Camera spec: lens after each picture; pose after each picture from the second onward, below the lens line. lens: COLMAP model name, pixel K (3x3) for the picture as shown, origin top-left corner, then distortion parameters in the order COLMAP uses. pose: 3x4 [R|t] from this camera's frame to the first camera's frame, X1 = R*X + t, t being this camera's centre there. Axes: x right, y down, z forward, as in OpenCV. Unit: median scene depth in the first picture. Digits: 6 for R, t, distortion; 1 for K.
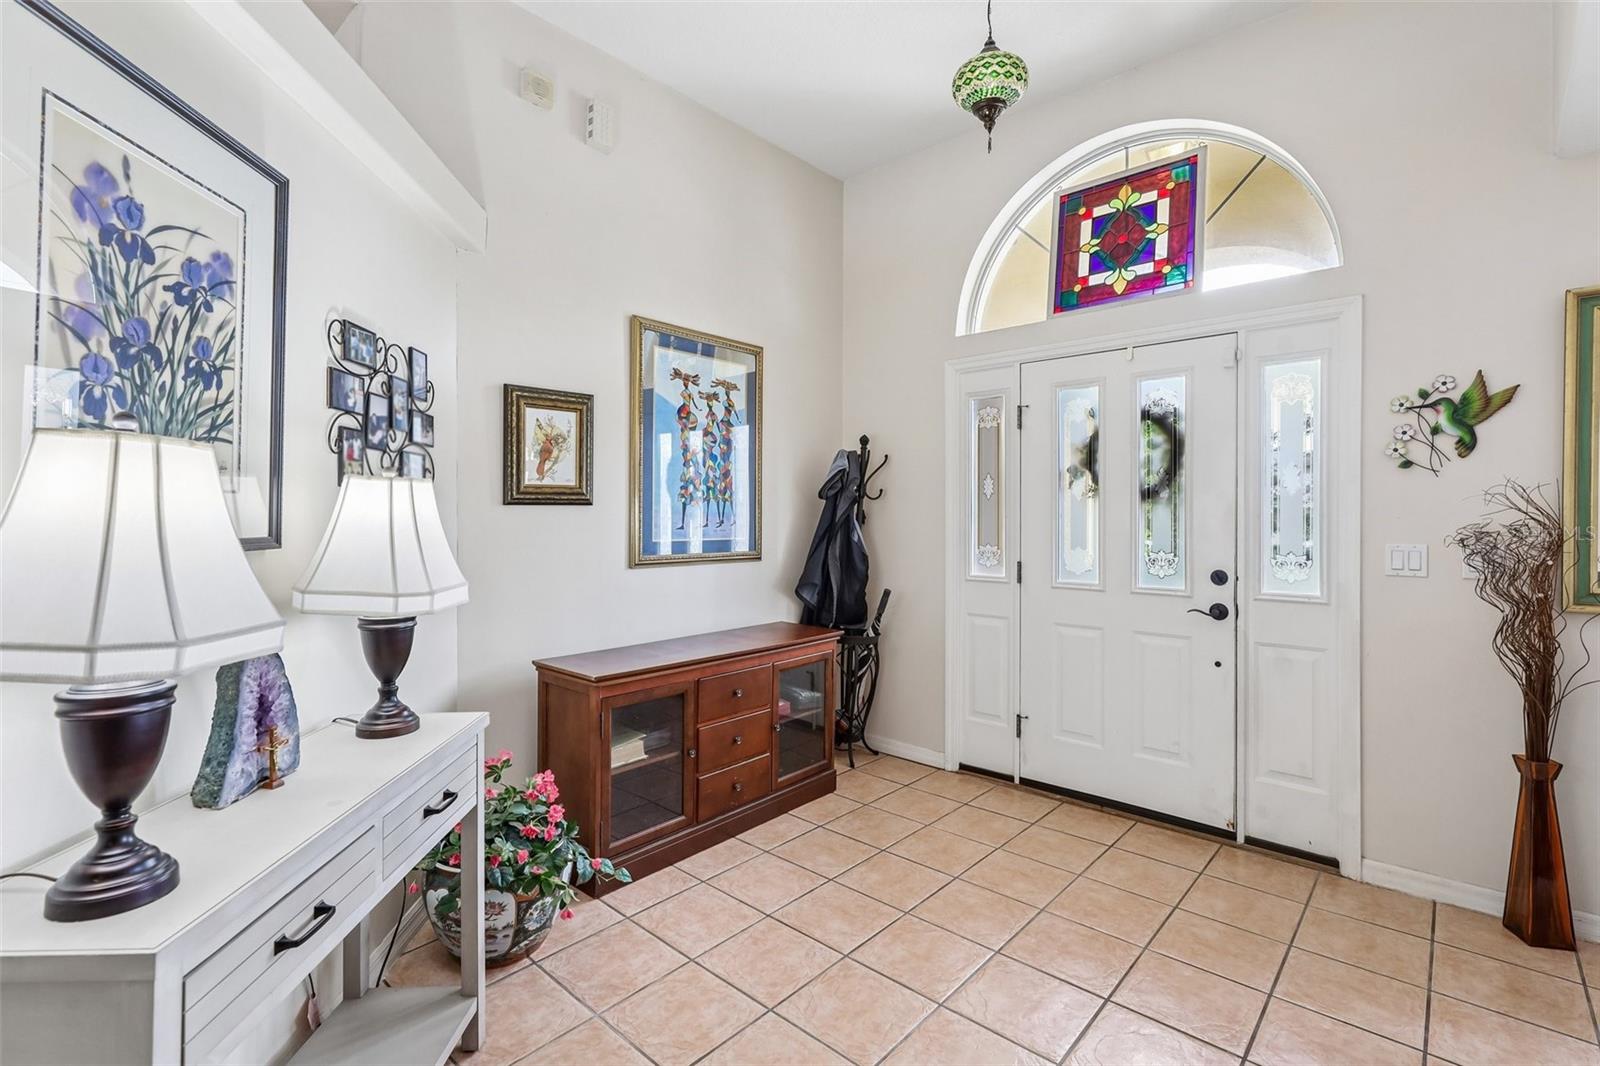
lens RADIAL K [[729.1, 0, 789.9], [0, 729.1, 507.1], [0, 0, 1]] dist [-0.003025, 0.001408]
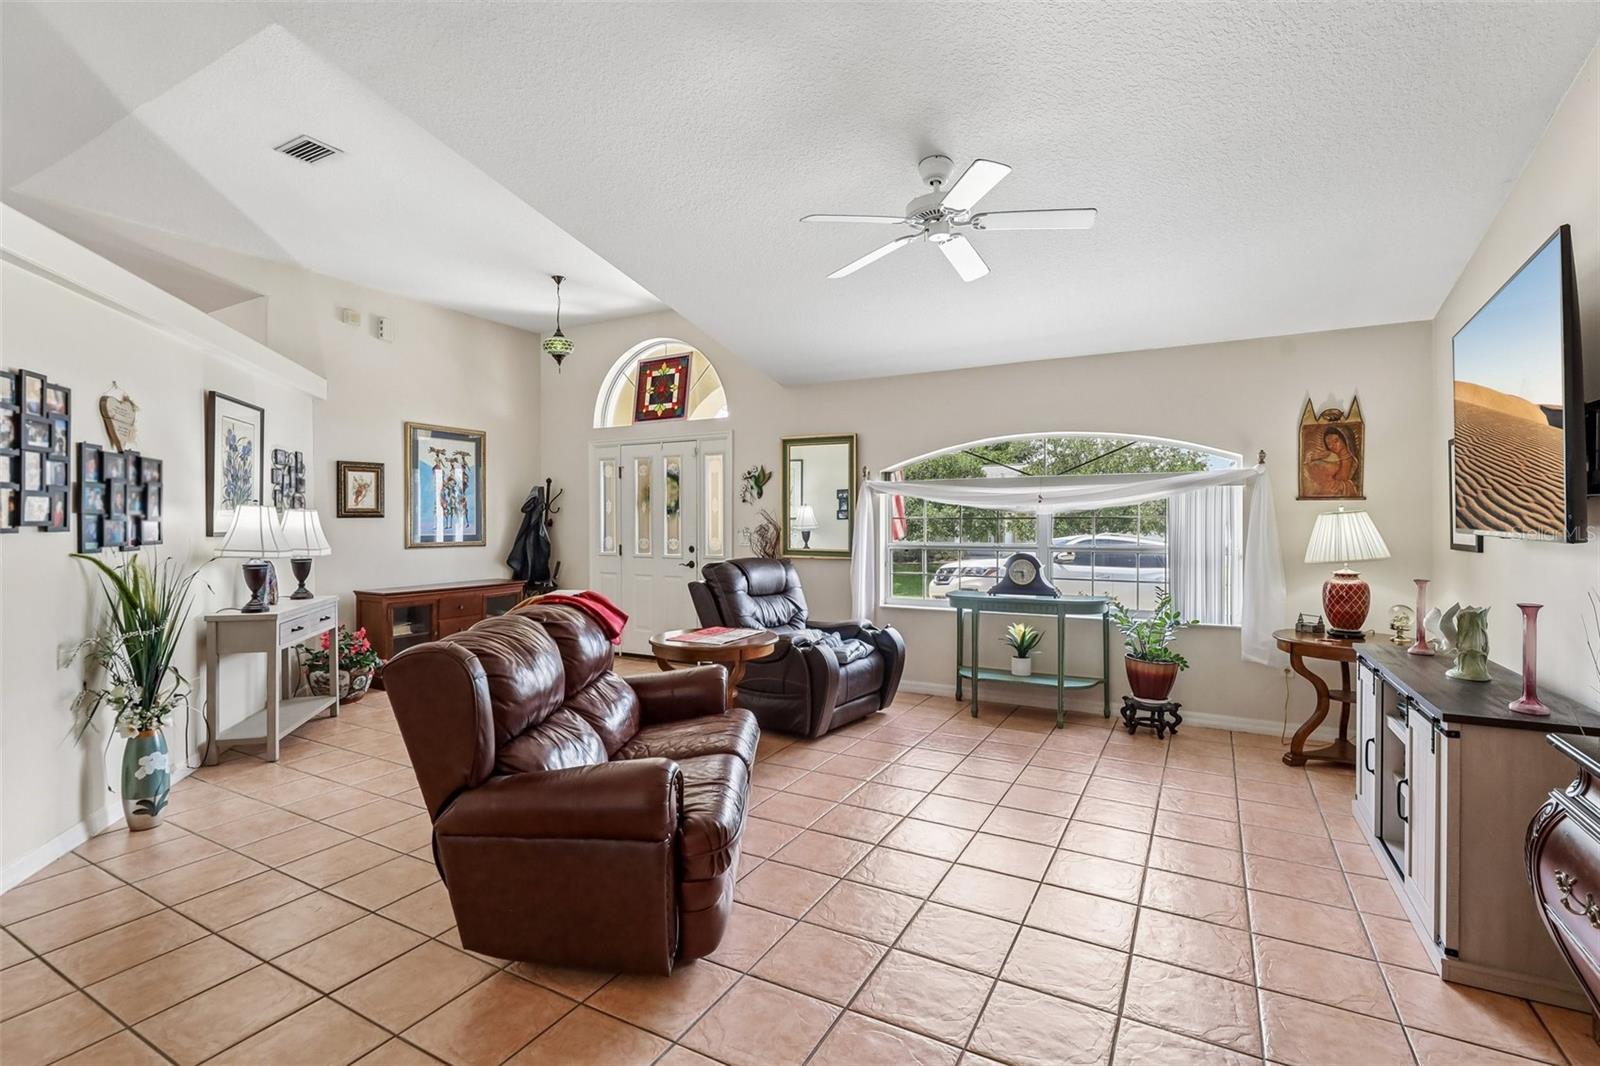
lens RADIAL K [[729.1, 0, 794.9], [0, 729.1, 524.2], [0, 0, 1]] dist [-0.003025, 0.001408]
pose [[0.973578, -0.004263, 0.228315, 0.393401], [0.000223, 0.999843, 0.017718, -0.020109], [-0.228355, -0.017199, 0.973426, -1.281473]]
